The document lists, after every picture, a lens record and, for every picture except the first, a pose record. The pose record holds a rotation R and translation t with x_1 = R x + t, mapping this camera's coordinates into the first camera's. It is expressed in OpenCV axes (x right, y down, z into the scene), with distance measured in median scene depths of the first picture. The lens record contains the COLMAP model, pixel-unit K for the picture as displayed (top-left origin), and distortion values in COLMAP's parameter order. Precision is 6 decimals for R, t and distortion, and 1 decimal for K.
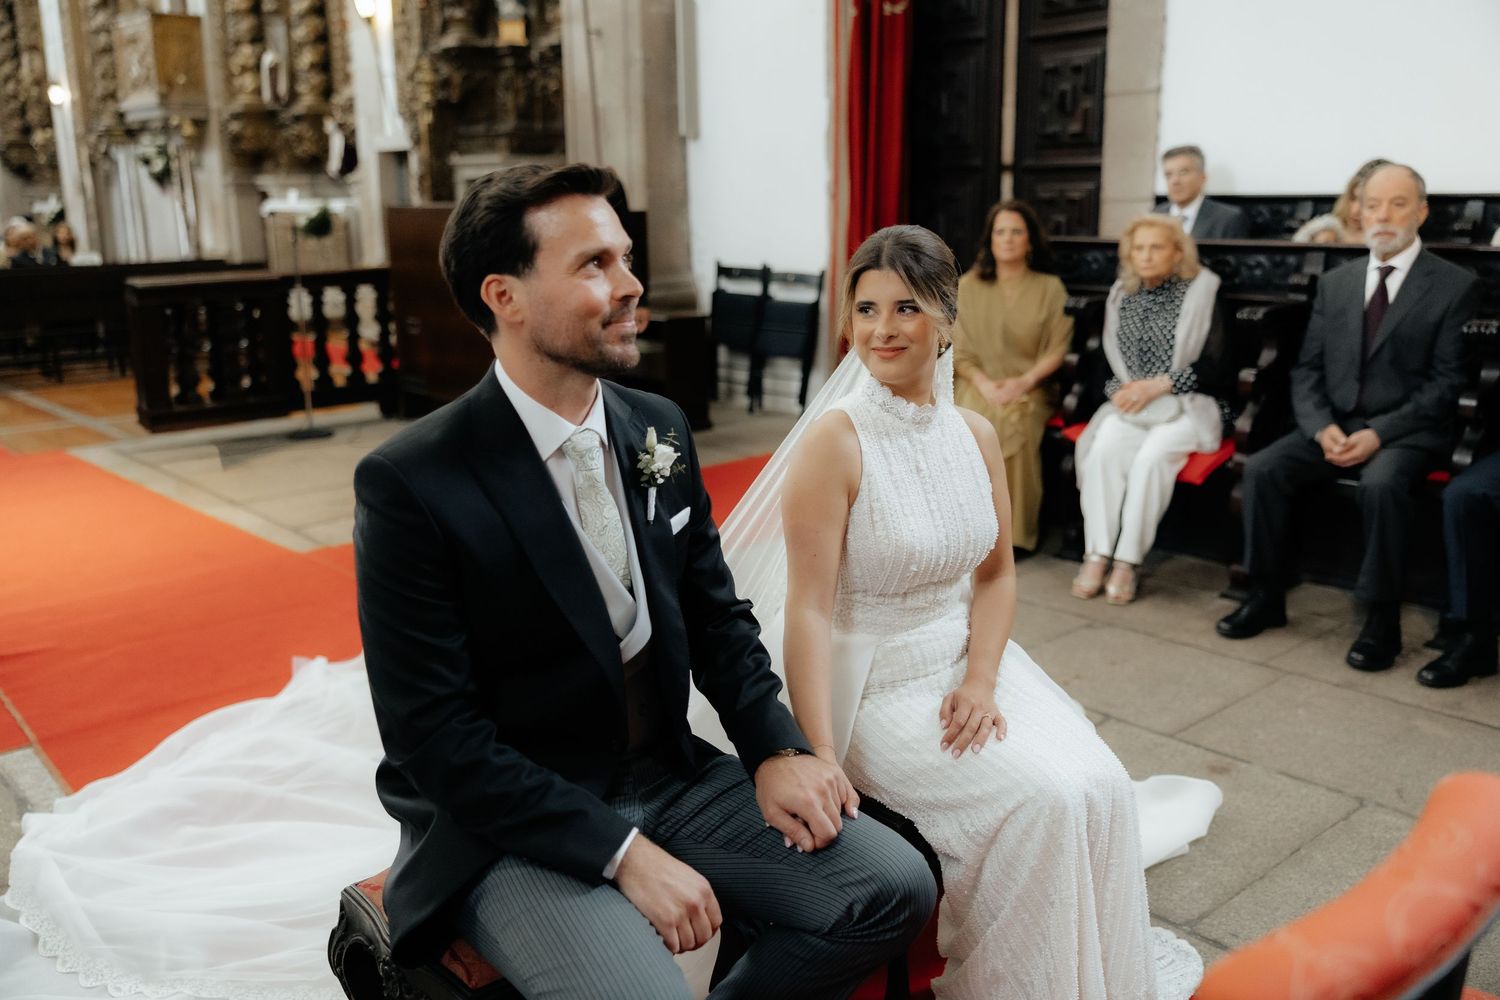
lens RADIAL K [[1307.4, 0, 762.3], [0, 1307.4, 490.0], [0, 0, 1]] dist [0.005276, 0.003013]
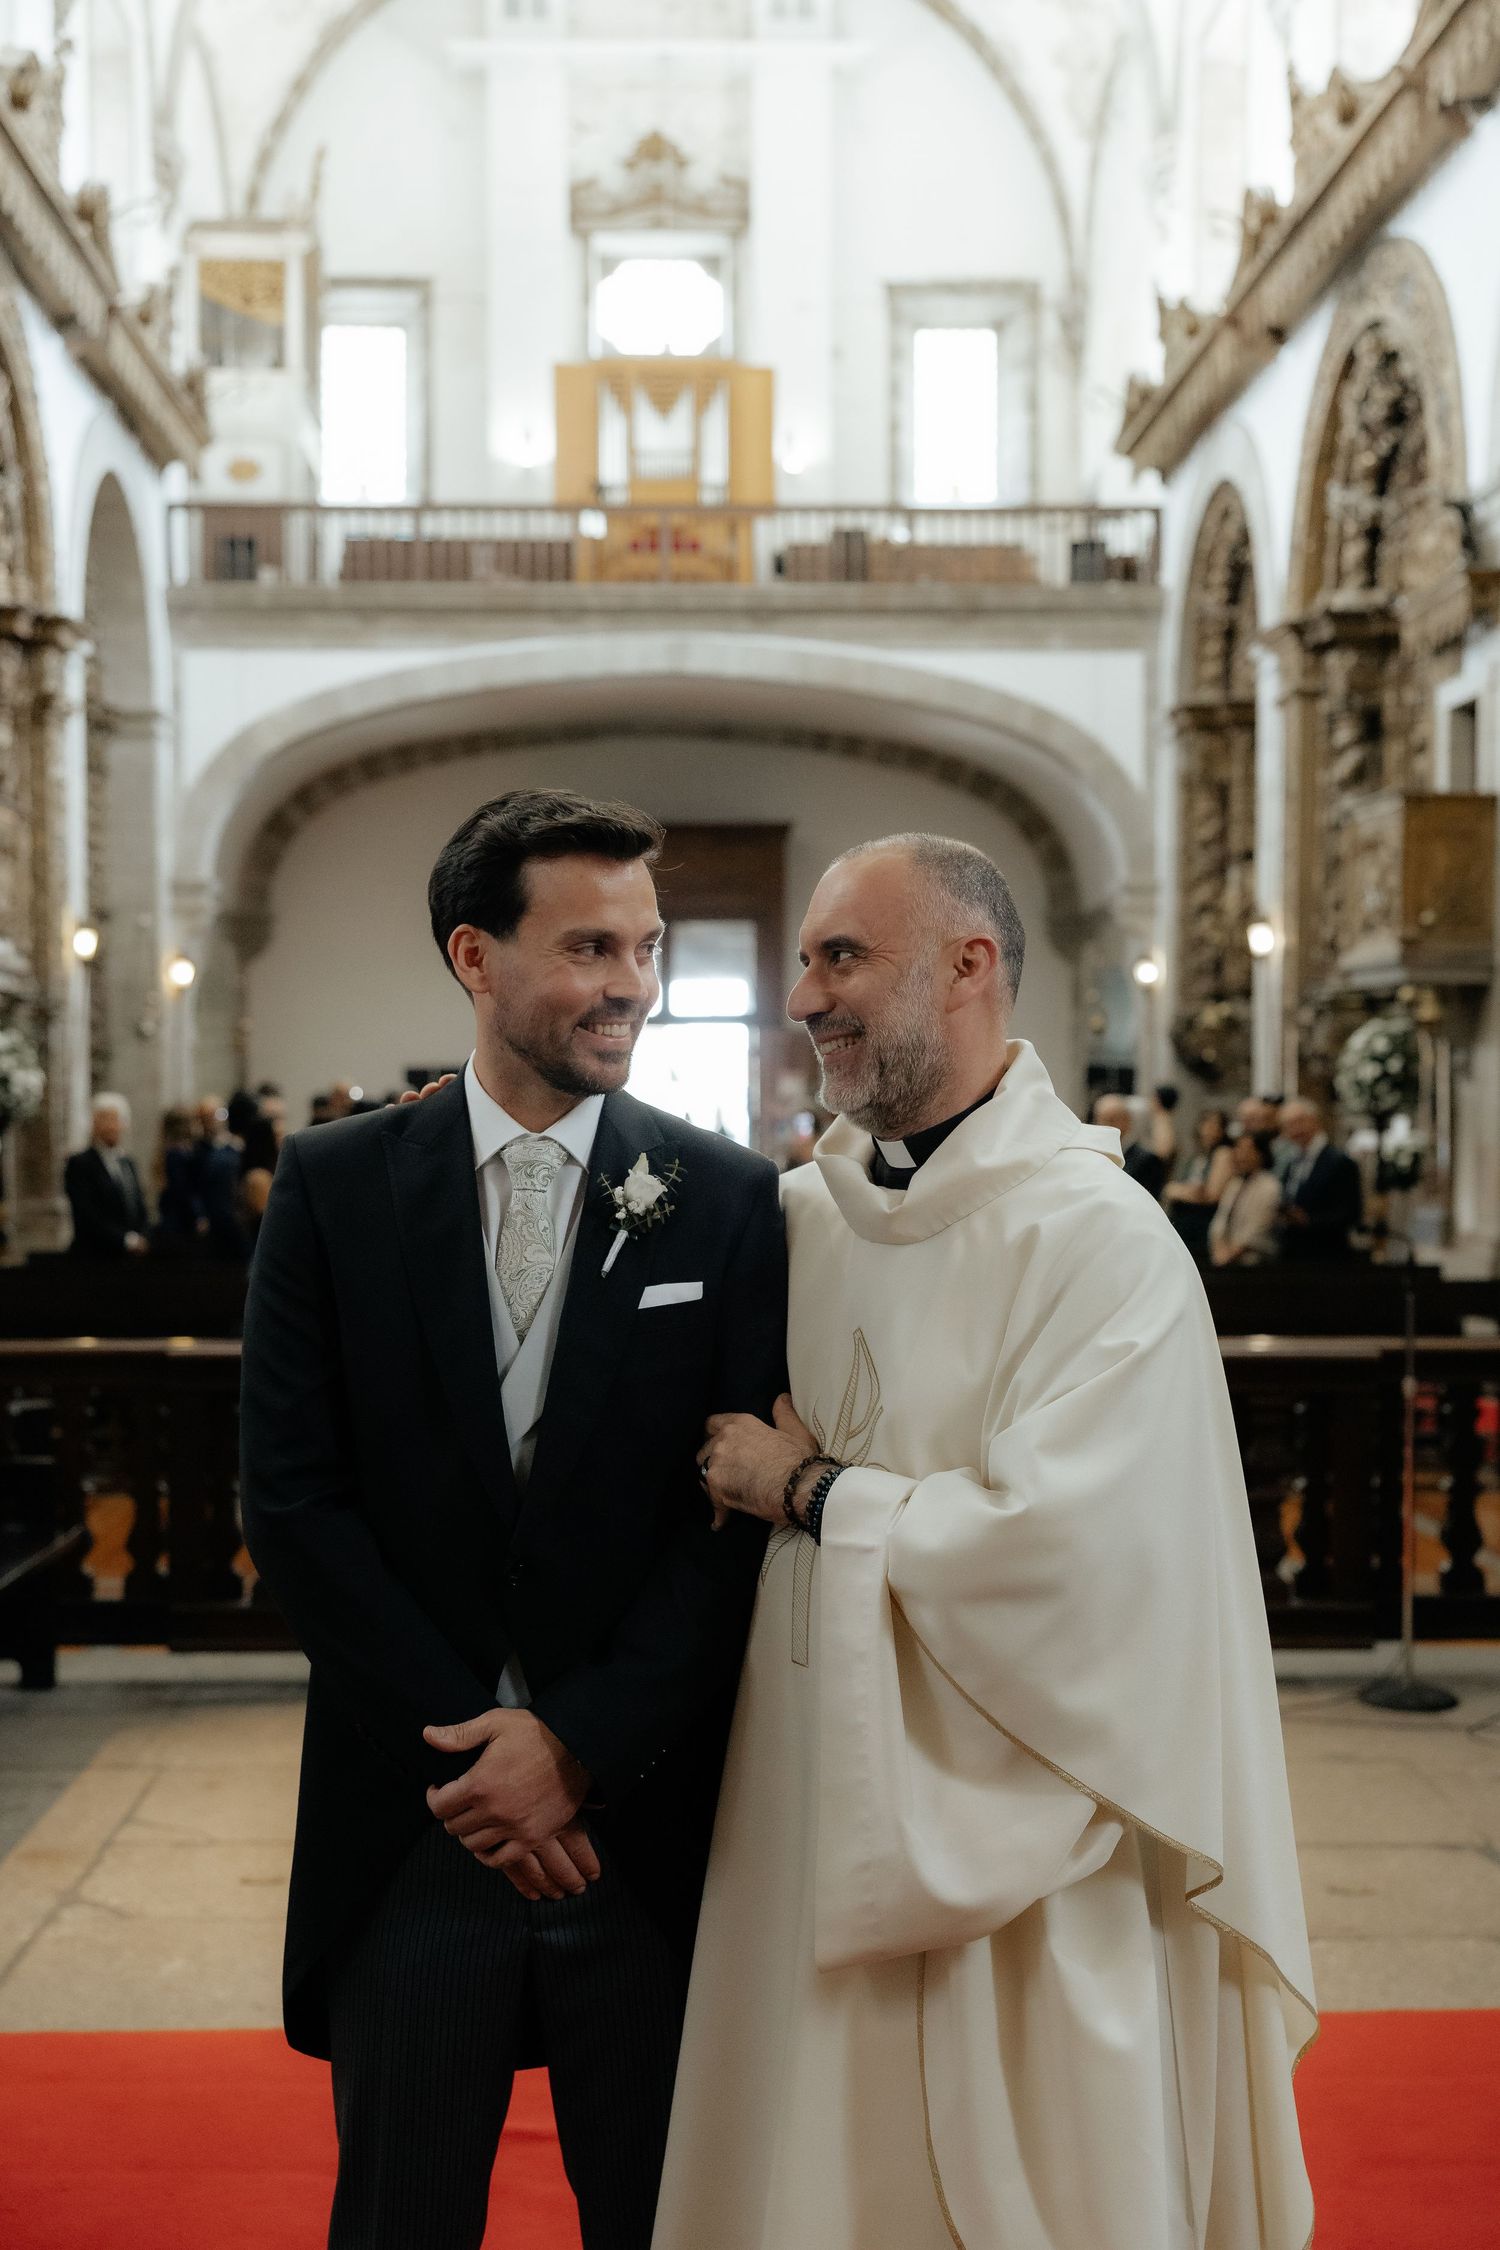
lens RADIAL K [[2671.6, 0, 703.0], [0, 2671.6, 1146.6], [0, 0, 1]] dist [0.003466, 0.000000]
pose [[0.755301, 0.030020, -0.654690, 0.042007], [-0.161578, 0.976644, -0.141627, -0.031312], [0.635148, 0.212754, 0.742511, 0.054537]]
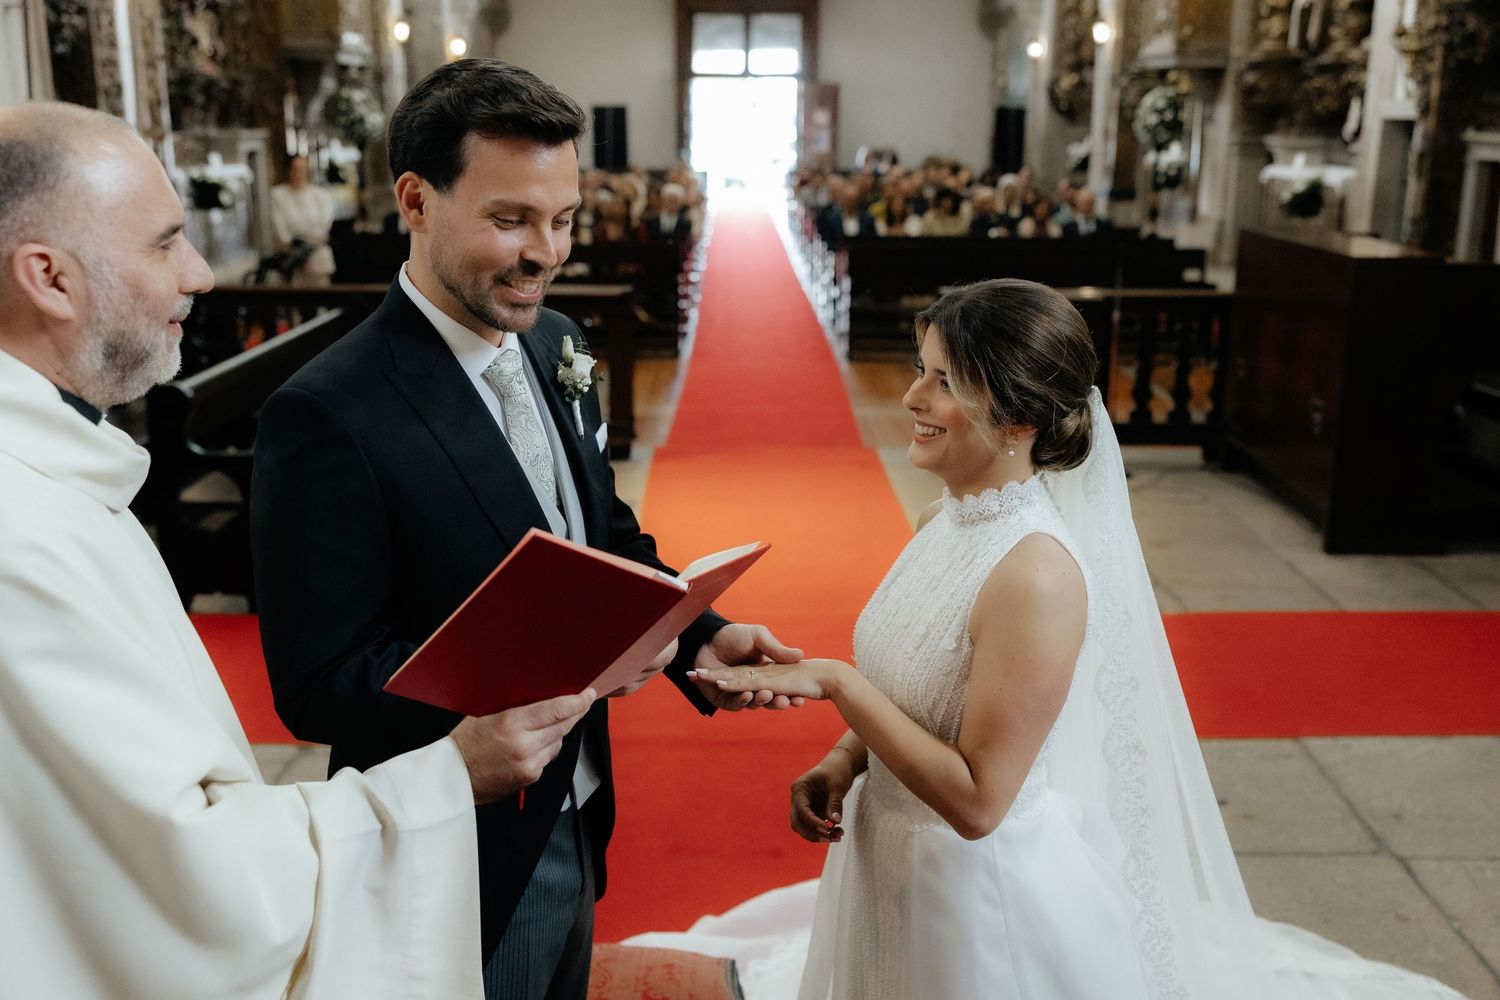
lens RADIAL K [[1587.6, 0, 751.6], [0, 1587.6, 501.6], [0, 0, 1]] dist [0.008409, 0.000000]
pose [[0.746445, 0.181367, -0.640255, 0.096906], [-0.172209, 0.982014, 0.077406, -0.035429], [0.642779, 0.052478, 0.764252, 0.000211]]
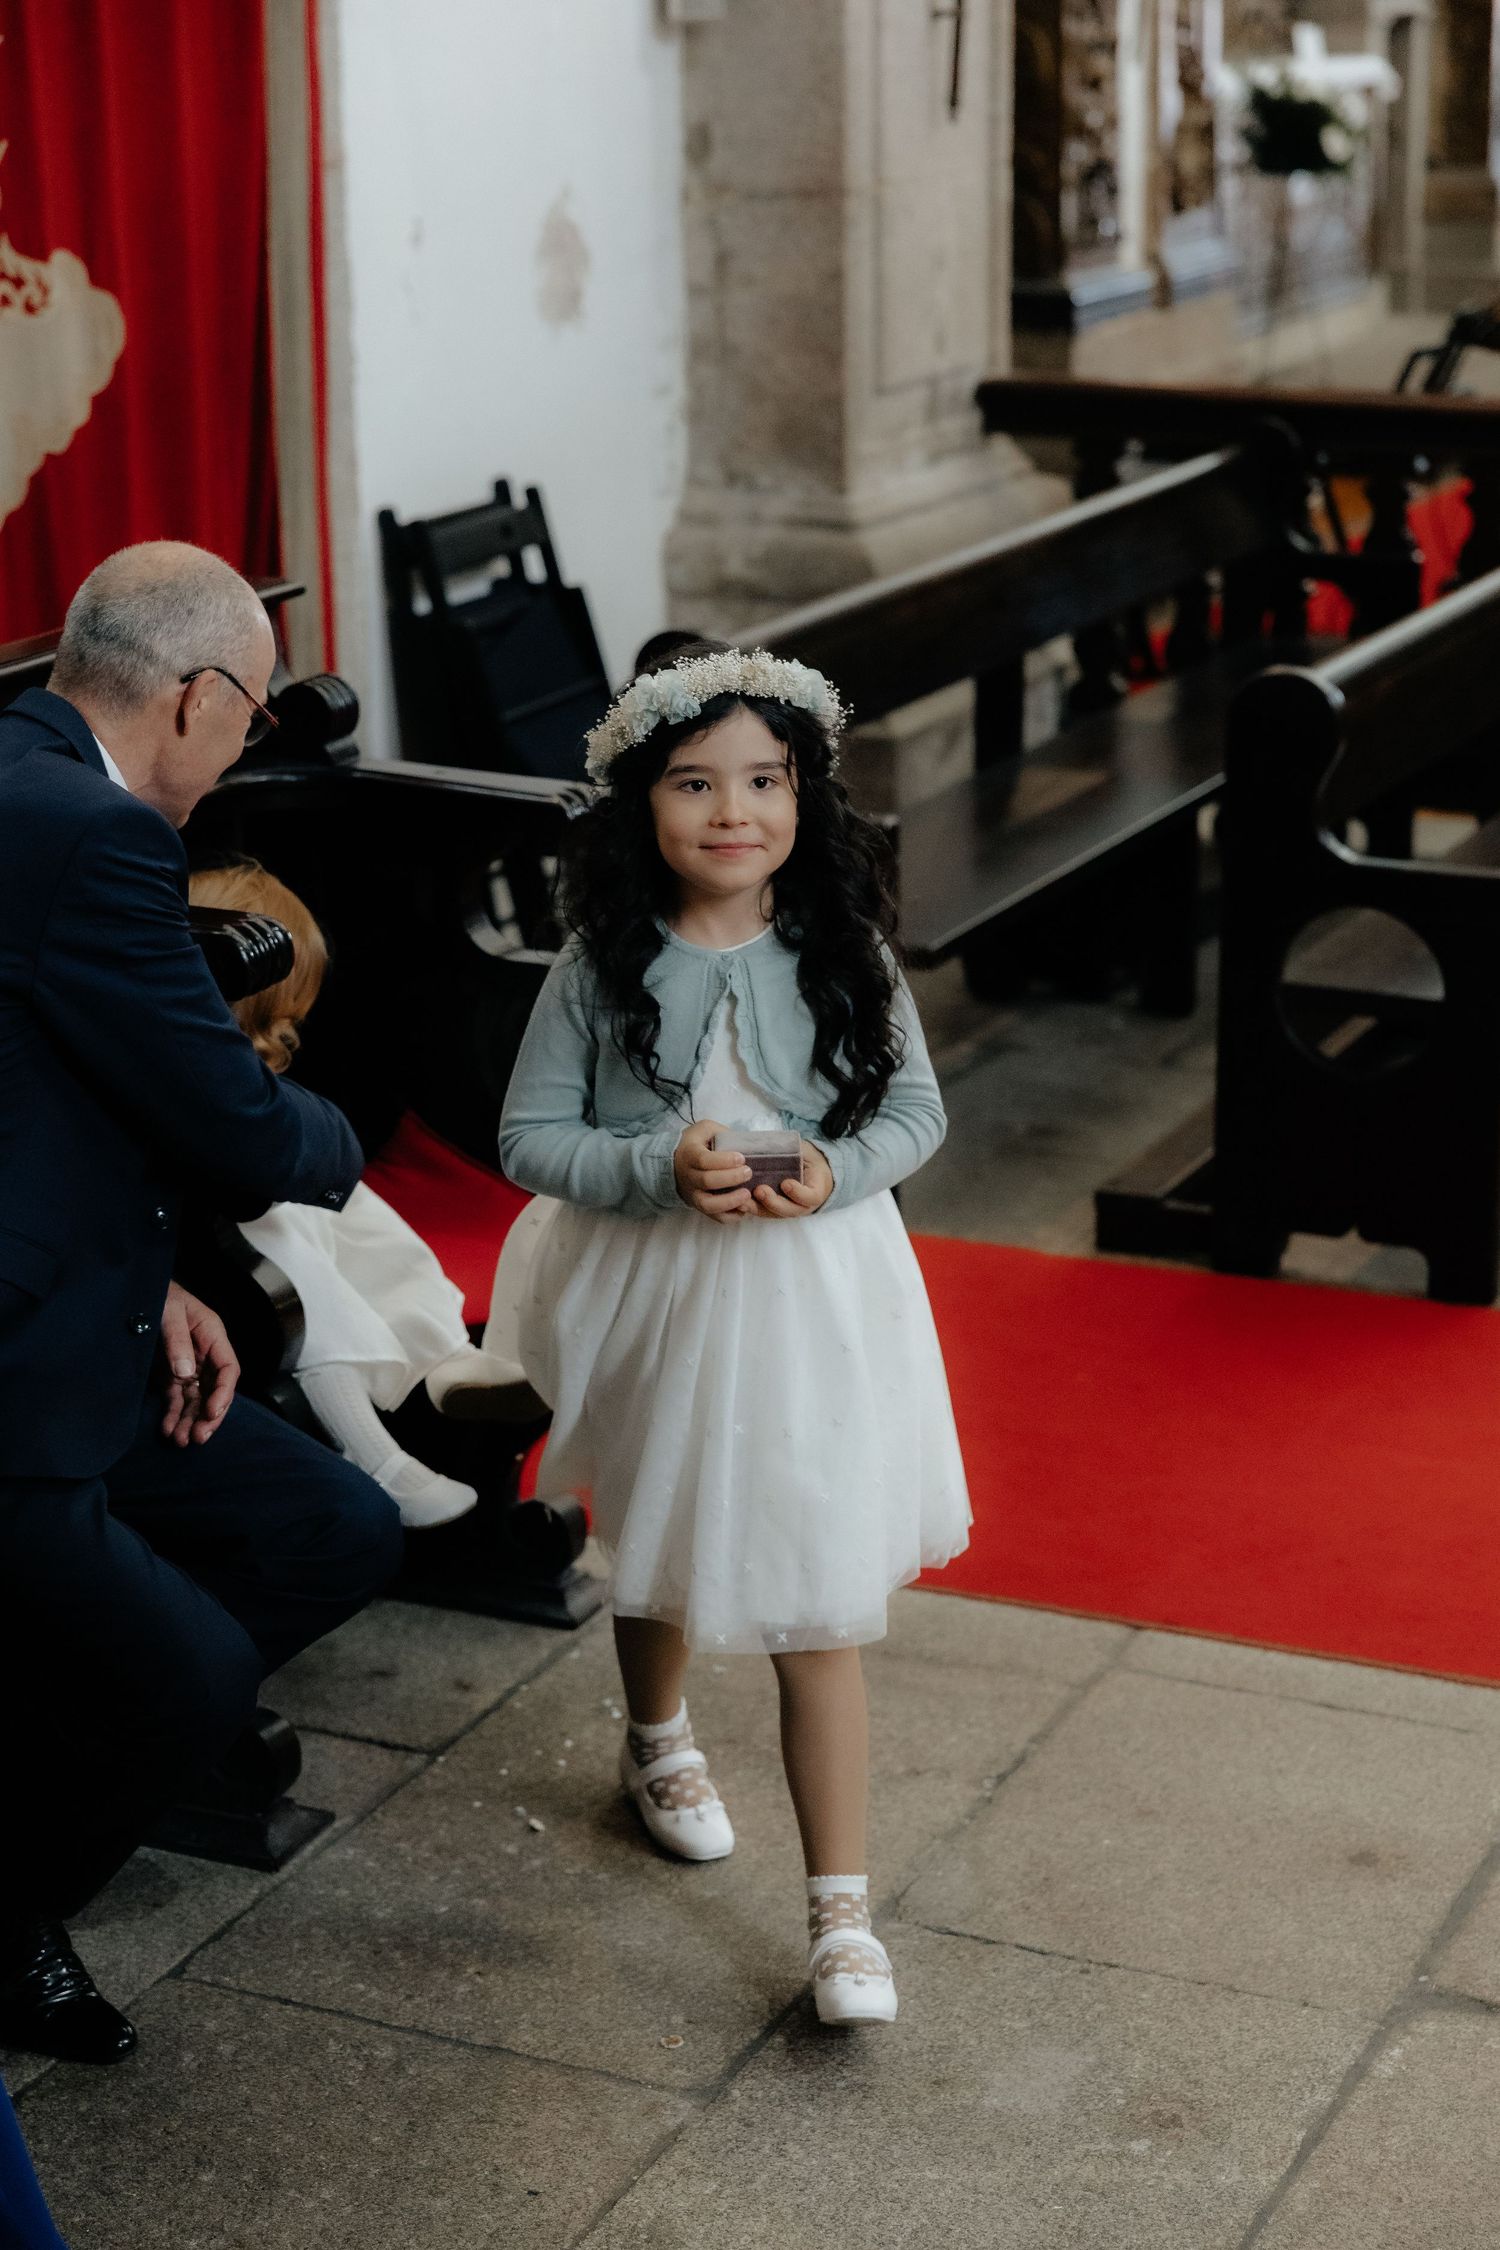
lens RADIAL K [[4194.9, 0, 711.7], [0, 4194.9, 1164.9], [0, 0, 1]] dist [-0.000615, 0.000000]
pose [[0.393291, 0.280683, -0.875522, 0.066341], [-0.209993, 0.954514, 0.211676, -0.036157], [0.895112, 0.100604, 0.434343, -0.007173]]
